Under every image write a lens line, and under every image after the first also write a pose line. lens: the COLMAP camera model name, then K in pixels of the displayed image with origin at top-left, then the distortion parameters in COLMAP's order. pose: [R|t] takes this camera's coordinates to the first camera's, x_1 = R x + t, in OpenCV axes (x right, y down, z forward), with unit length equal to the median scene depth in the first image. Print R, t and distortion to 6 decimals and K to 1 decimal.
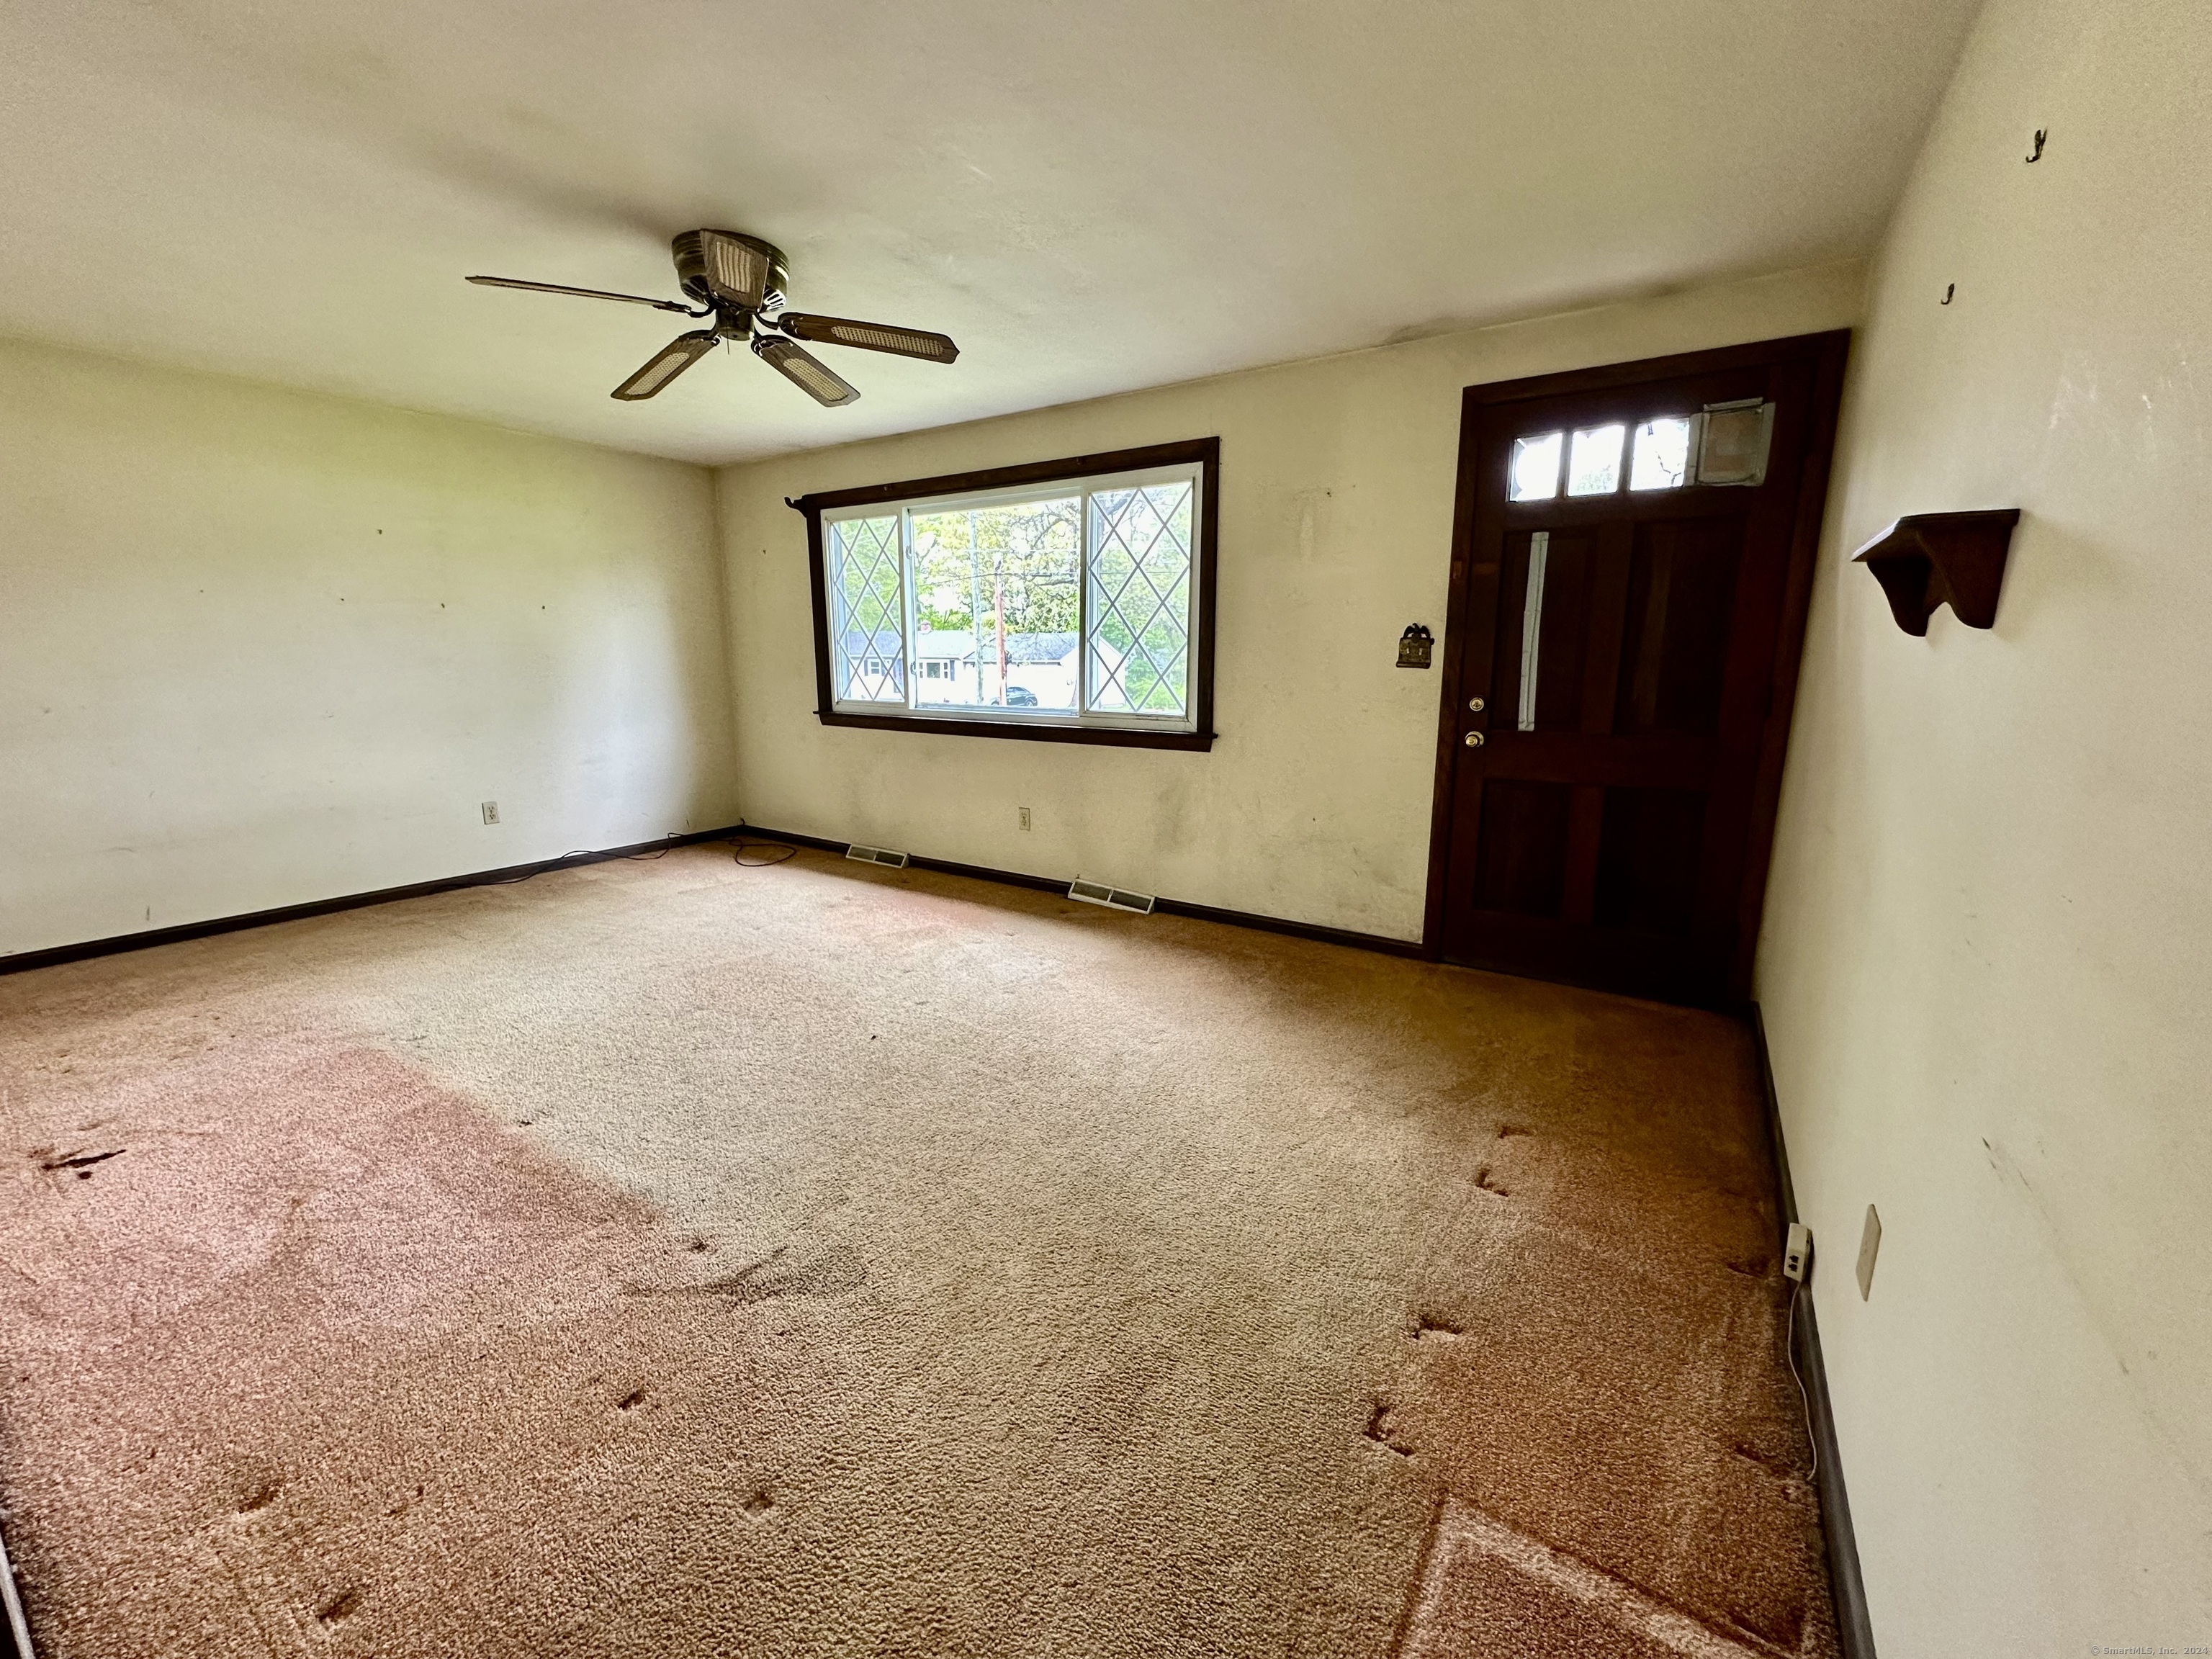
lens RADIAL K [[879.6, 0, 1106.0], [0, 879.6, 829.5], [0, 0, 1]] dist [-0.000686, -0.000060]
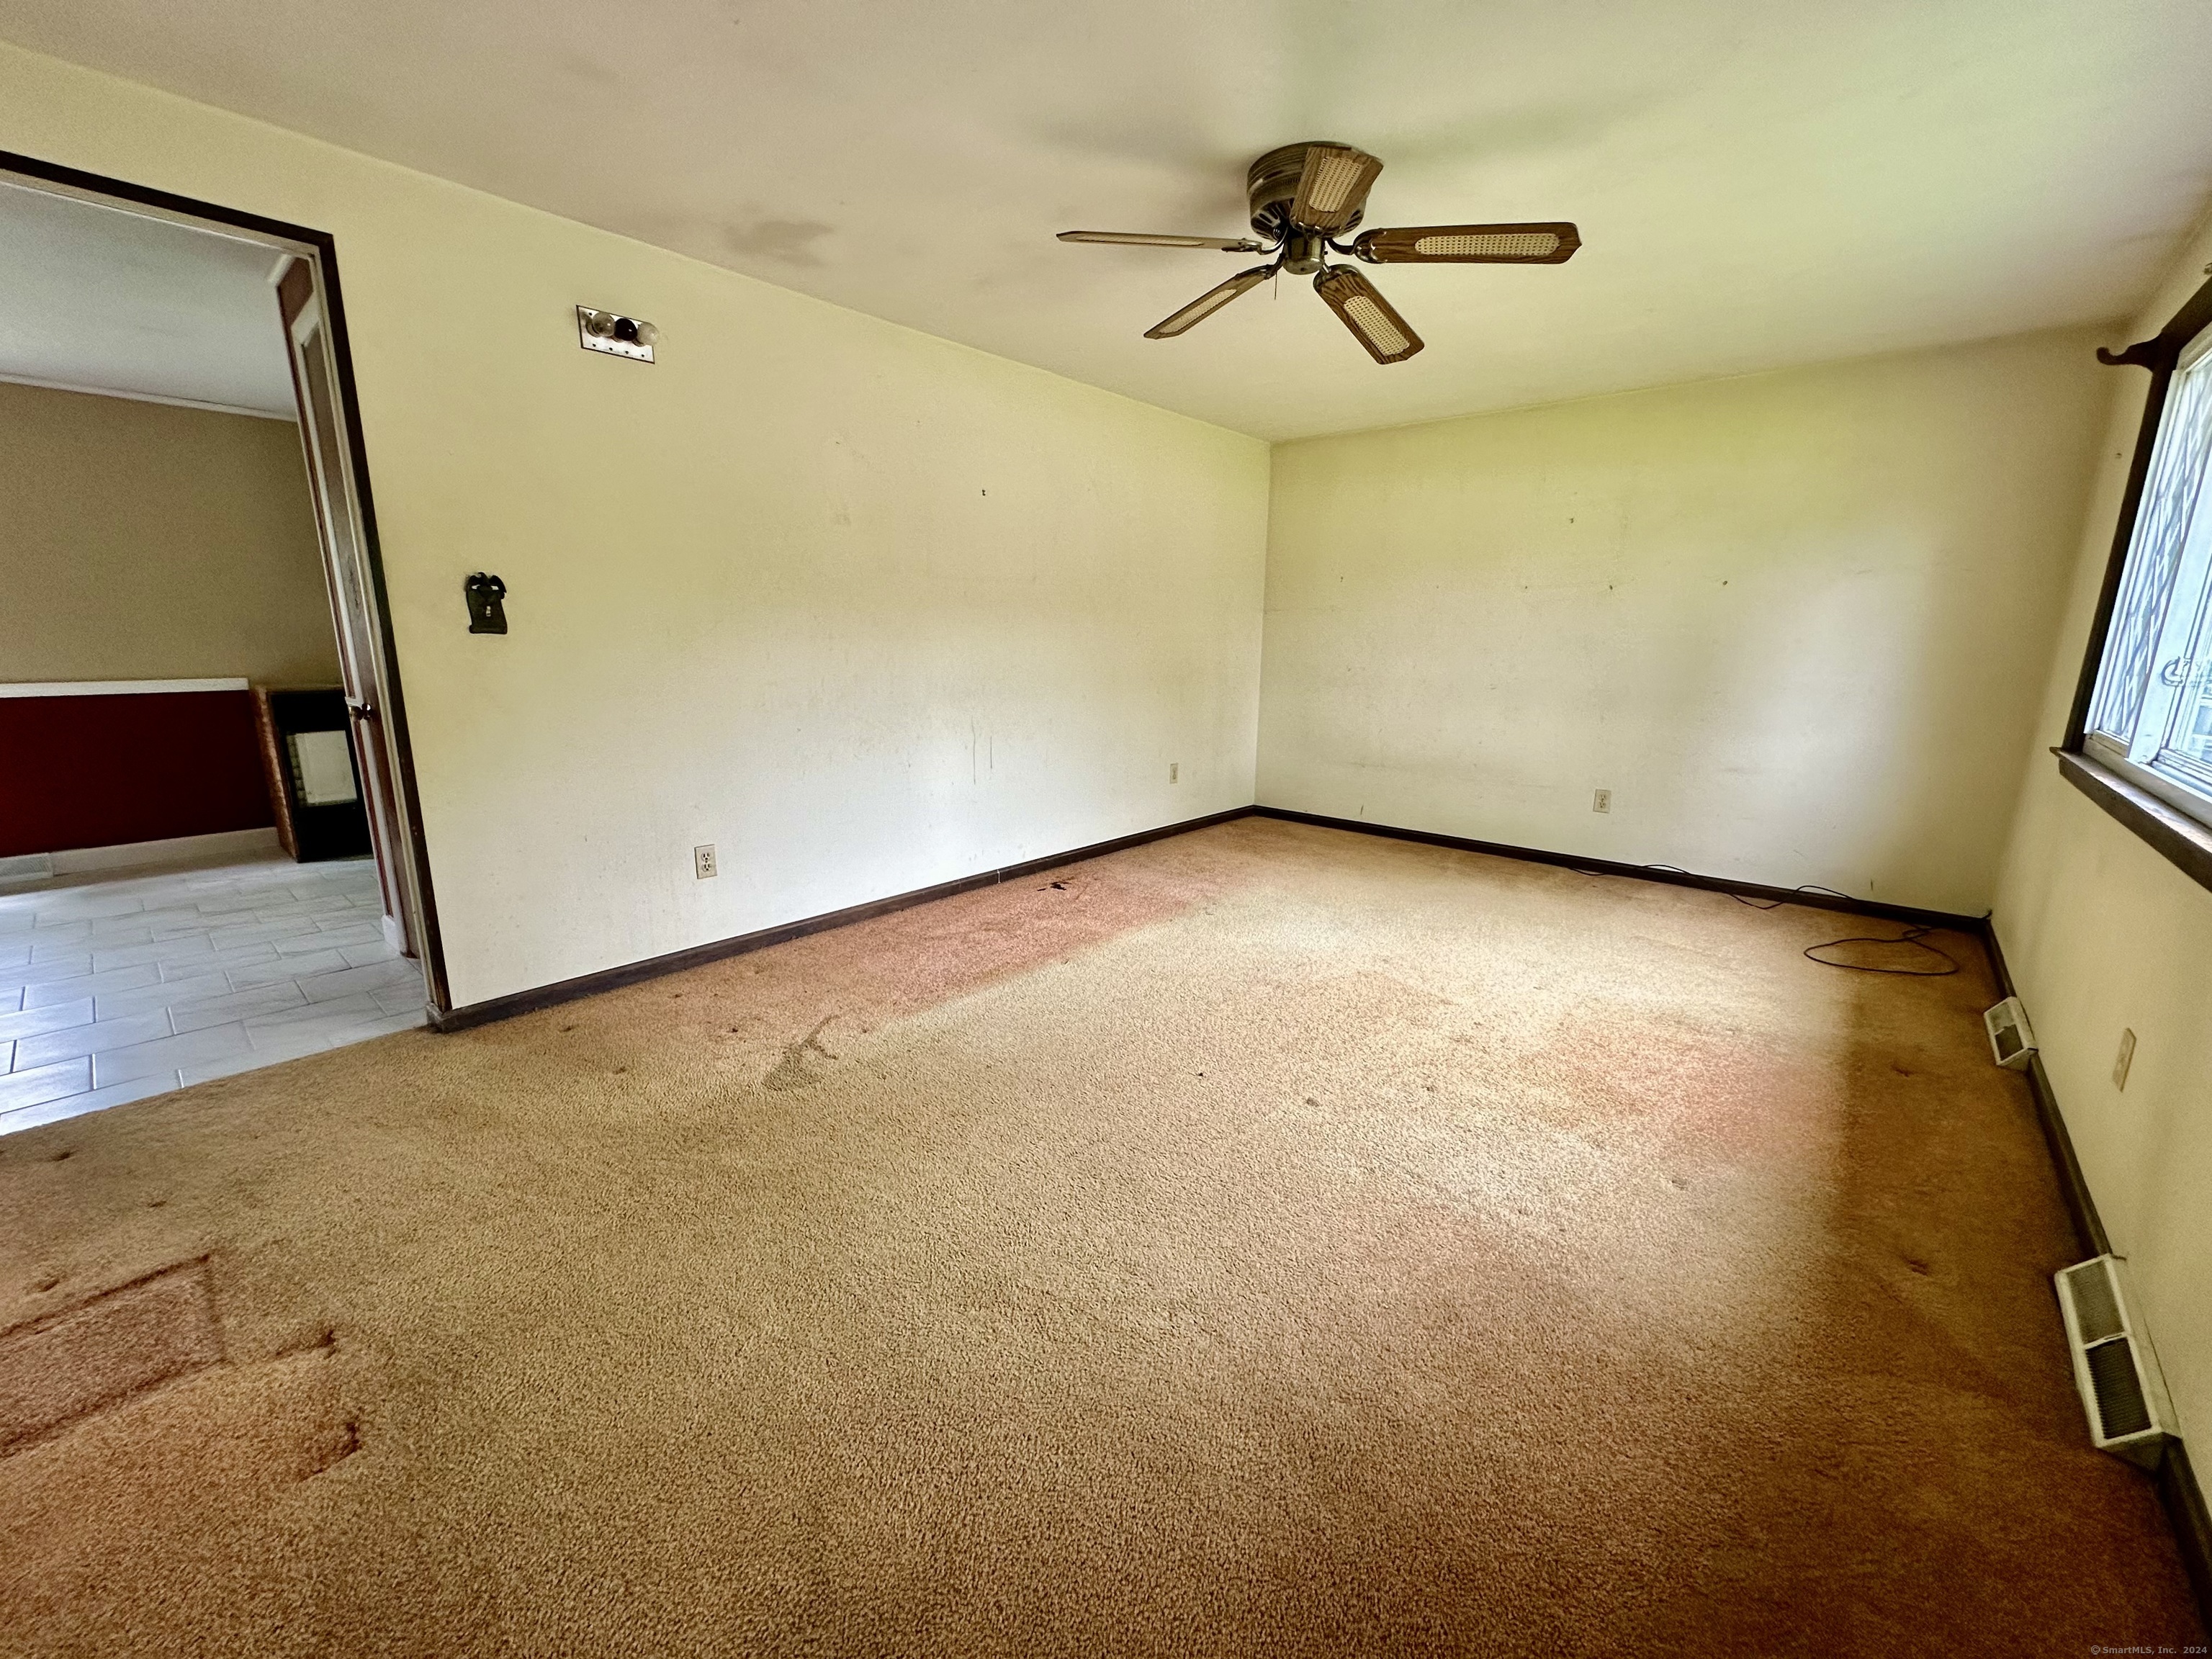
lens RADIAL K [[879.6, 0, 1106.0], [0, 879.6, 829.5], [0, 0, 1]] dist [-0.000686, -0.000060]
pose [[-0.134567, 0.213241, -0.967688, 0.501482], [-0.207193, 0.948929, 0.237919, -0.167775], [0.969001, 0.232514, -0.083513, 0.871359]]
